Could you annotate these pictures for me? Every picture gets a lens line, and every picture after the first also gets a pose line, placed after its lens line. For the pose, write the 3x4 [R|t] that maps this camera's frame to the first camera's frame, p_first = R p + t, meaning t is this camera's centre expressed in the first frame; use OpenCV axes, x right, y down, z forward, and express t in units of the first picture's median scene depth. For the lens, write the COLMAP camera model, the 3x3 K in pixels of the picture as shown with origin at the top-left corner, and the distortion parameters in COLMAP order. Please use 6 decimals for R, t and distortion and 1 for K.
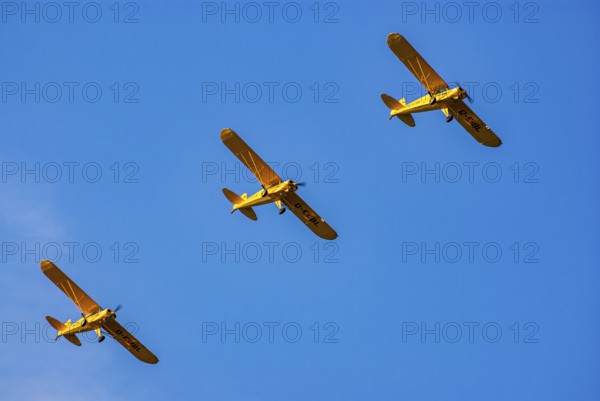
lens RADIAL K [[294.8, 0, 300.0], [0, 294.8, 200.5], [0, 0, 1]] dist [-0.000378, -0.000325]
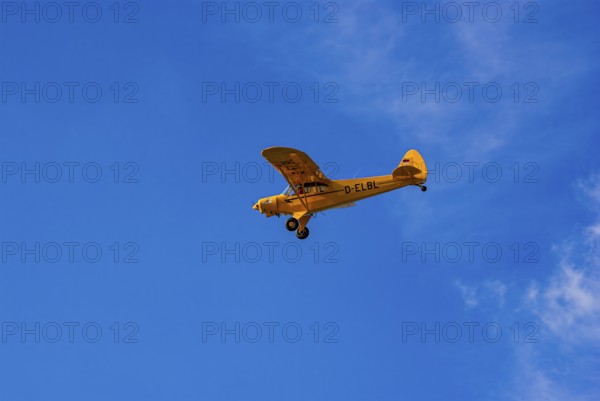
lens RADIAL K [[294.8, 0, 300.0], [0, 294.8, 200.5], [0, 0, 1]] dist [-0.000378, -0.000325]
pose [[1.000000, -0.000059, -0.000002, 0.000027], [0.000059, 1.000000, 0.000393, -0.935853], [0.000002, -0.000393, 1.000000, 0.000616]]
